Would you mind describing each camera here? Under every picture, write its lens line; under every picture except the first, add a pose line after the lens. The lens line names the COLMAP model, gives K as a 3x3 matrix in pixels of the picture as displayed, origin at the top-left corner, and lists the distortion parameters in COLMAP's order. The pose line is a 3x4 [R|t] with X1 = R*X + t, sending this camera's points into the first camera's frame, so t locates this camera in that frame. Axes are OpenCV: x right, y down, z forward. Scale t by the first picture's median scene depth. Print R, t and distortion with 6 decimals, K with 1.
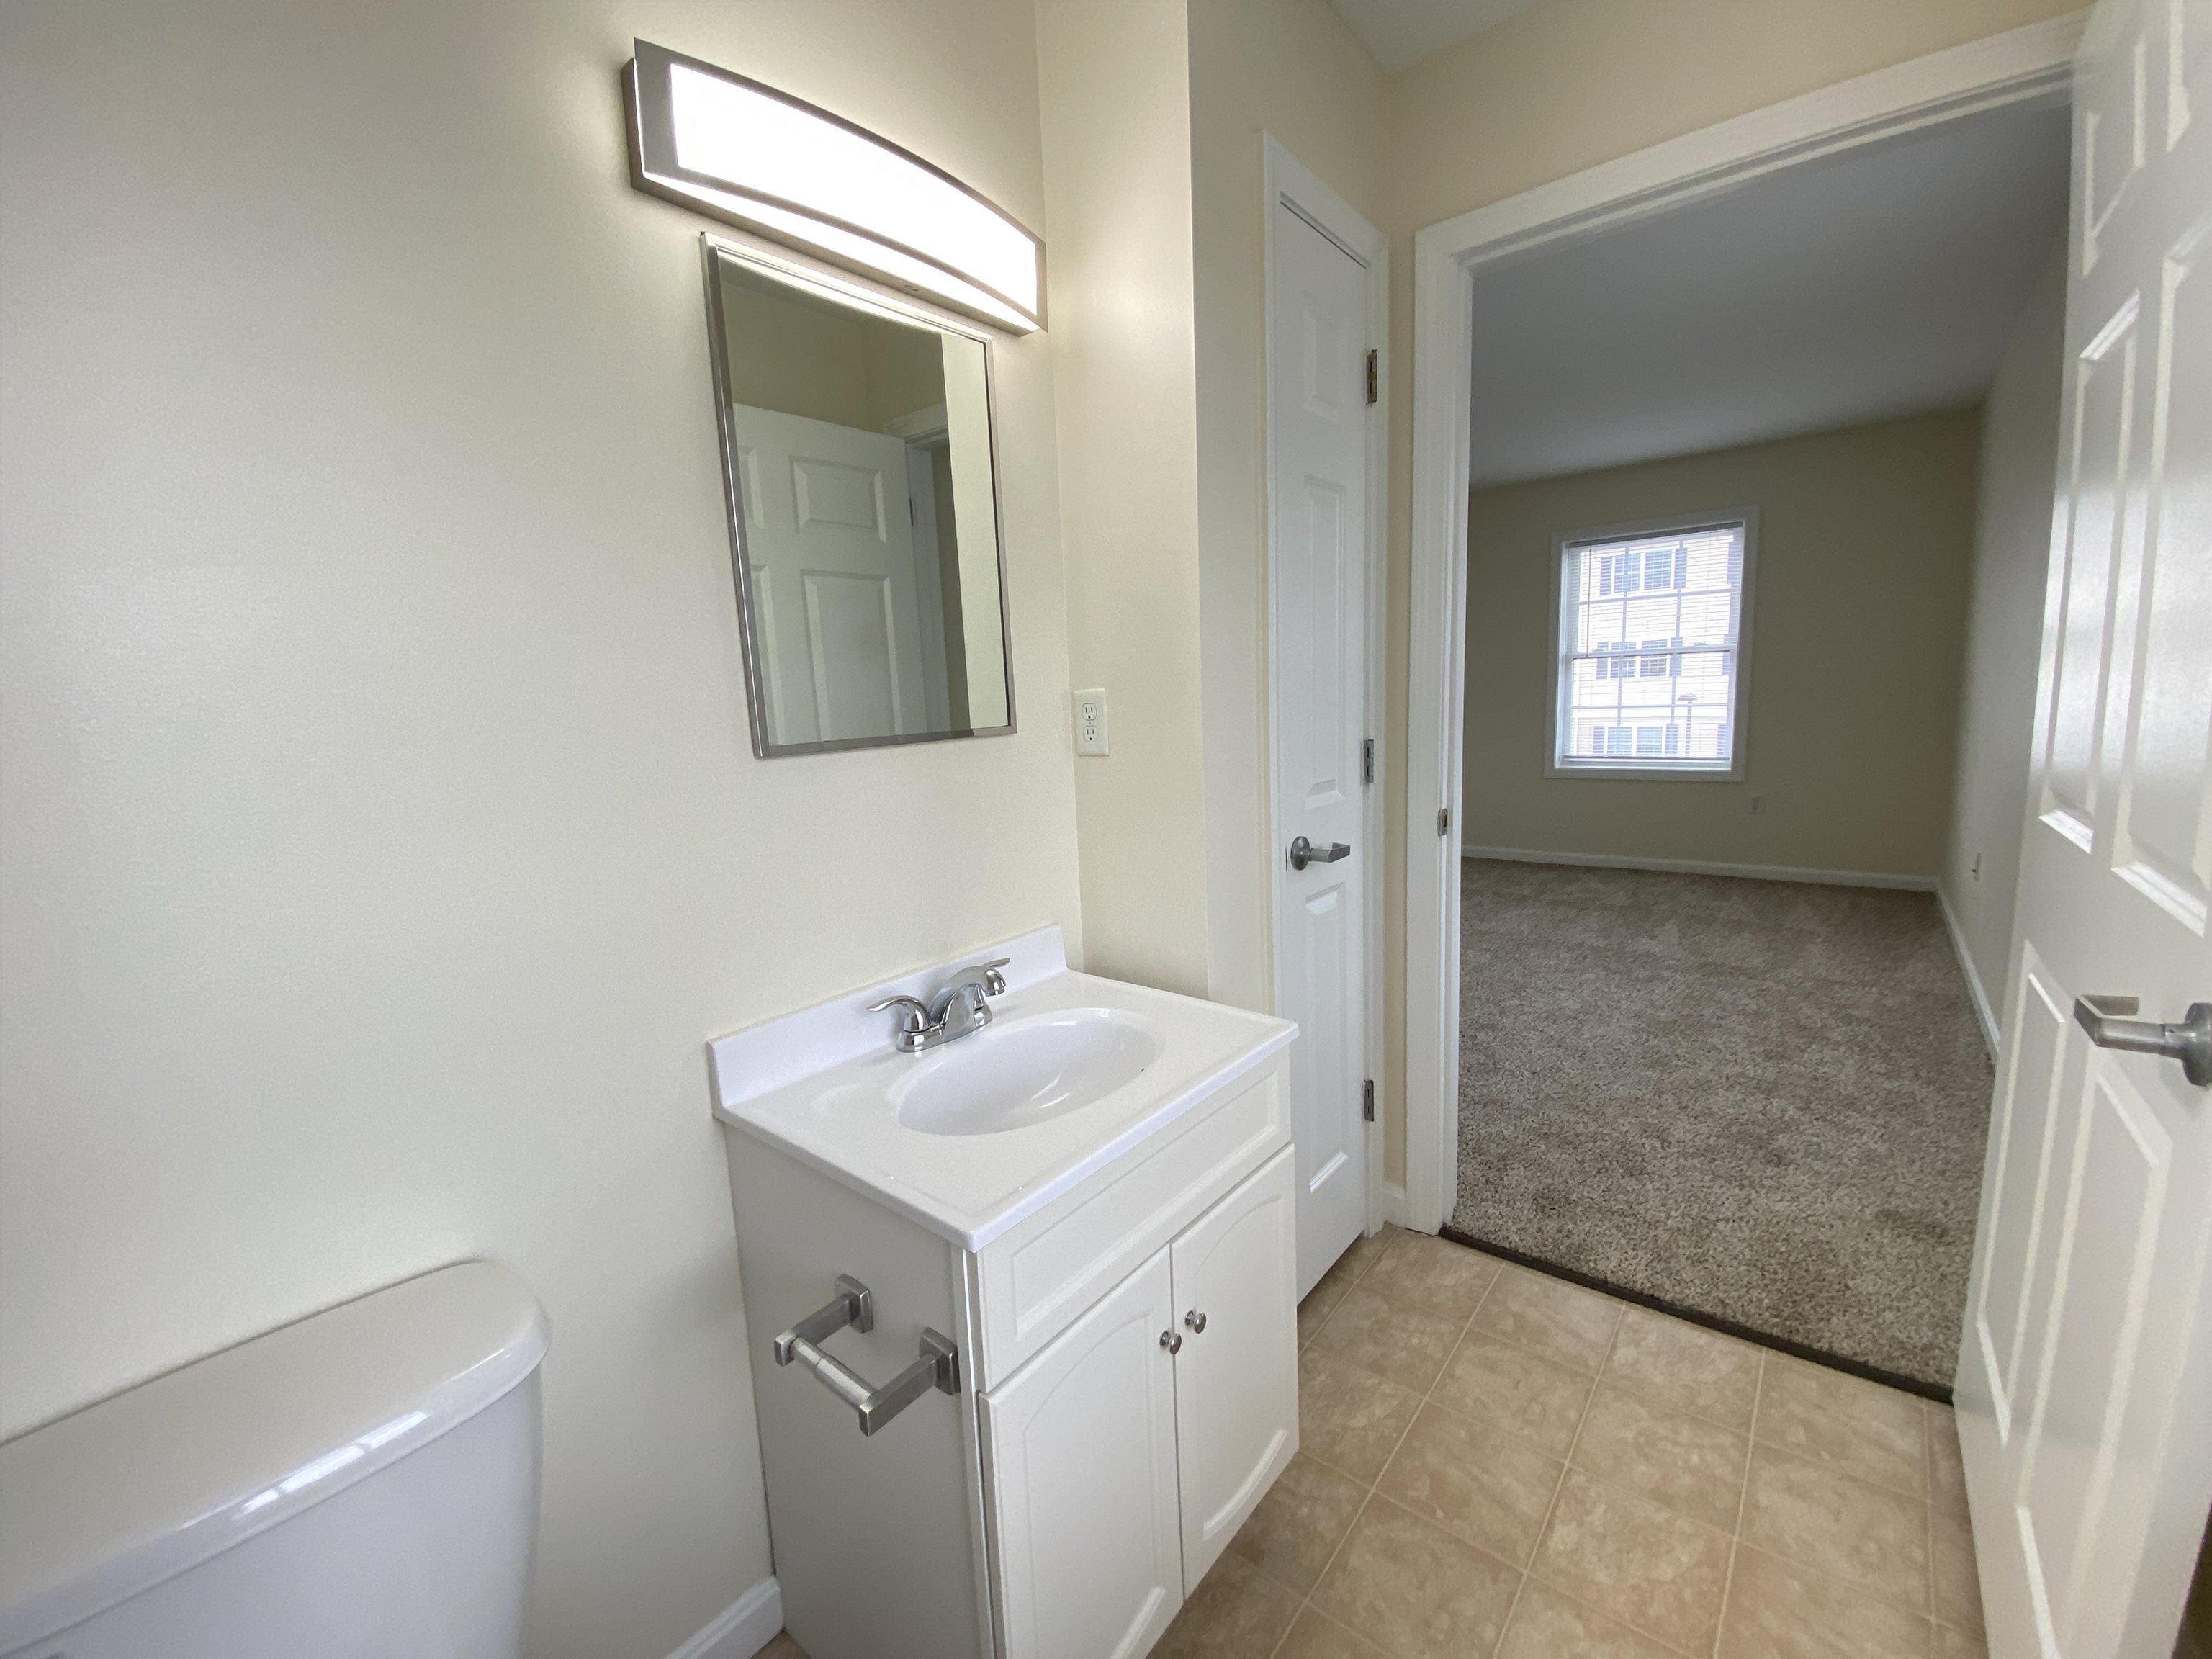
lens RADIAL K [[899.6, 0, 1097.2], [0, 899.6, 820.6], [0, 0, 1]] dist [0.007063, -0.015213]
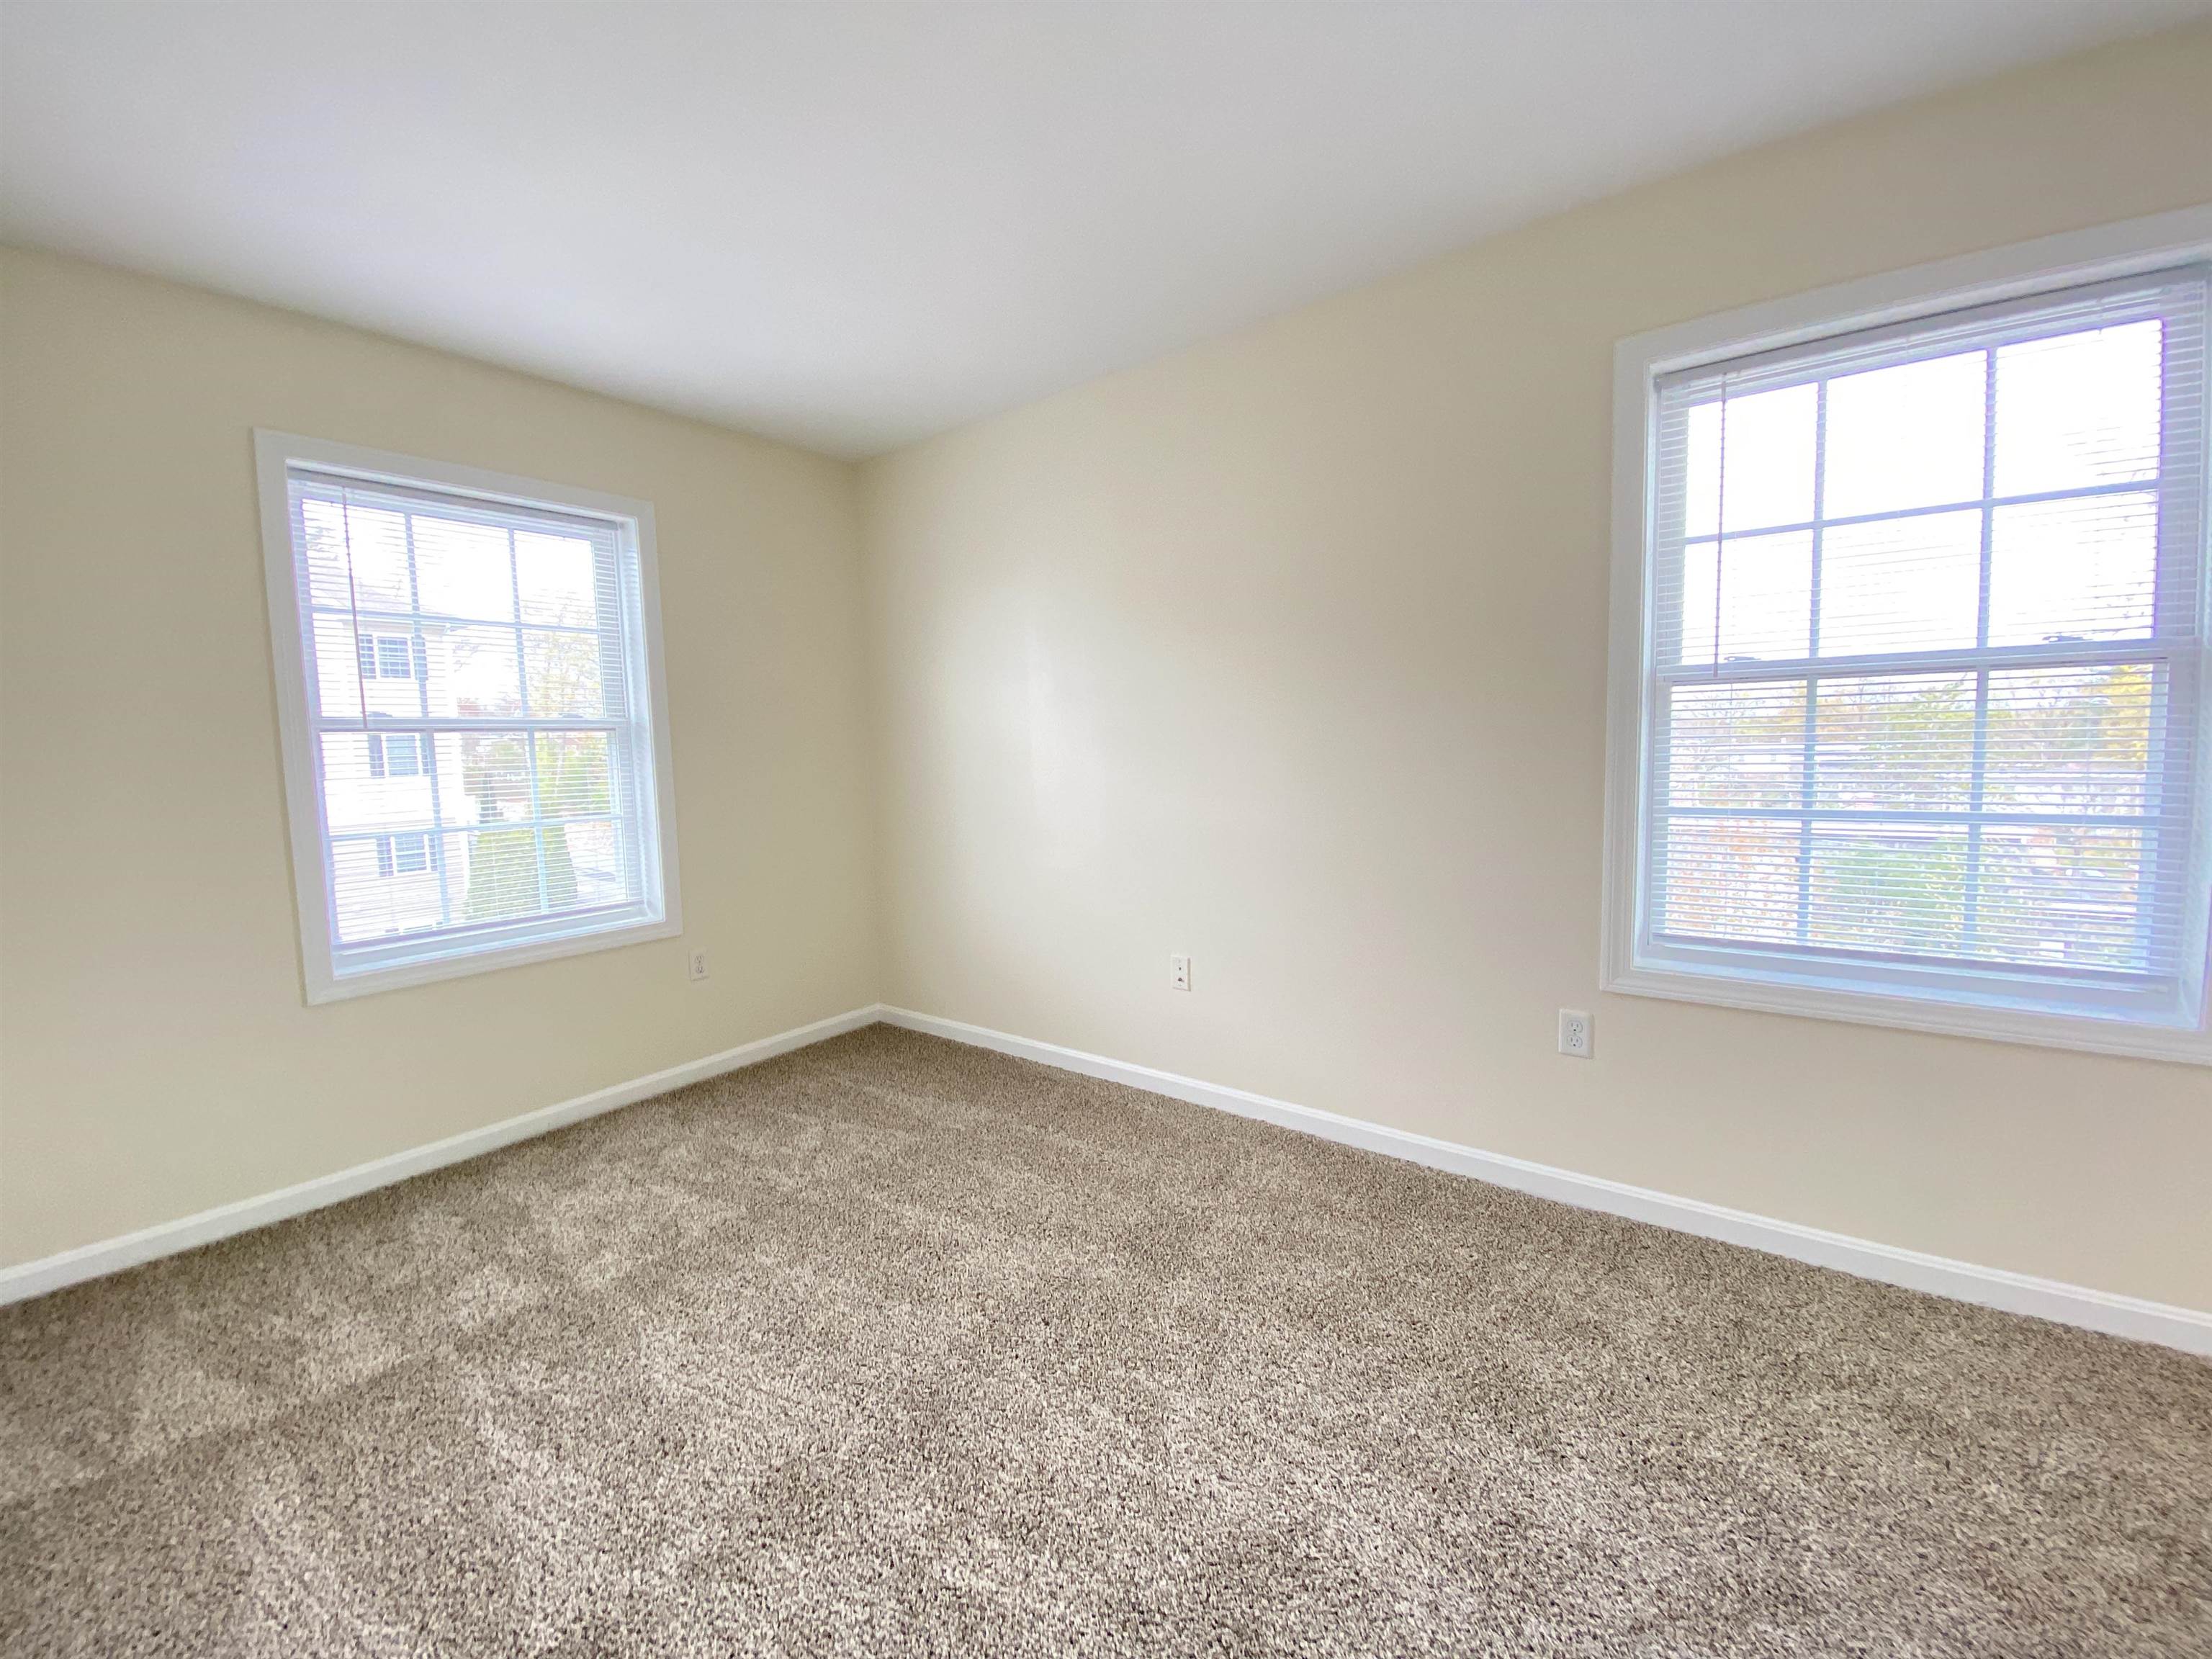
lens RADIAL K [[903.3, 0, 1096.3], [0, 903.3, 828.4], [0, 0, 1]] dist [0.020135, -0.021913]
pose [[-0.022935, -0.055490, 0.998196, 0.106694], [0.171896, 0.983370, 0.058616, -0.144189], [-0.984848, 0.172930, -0.013015, 0.984308]]
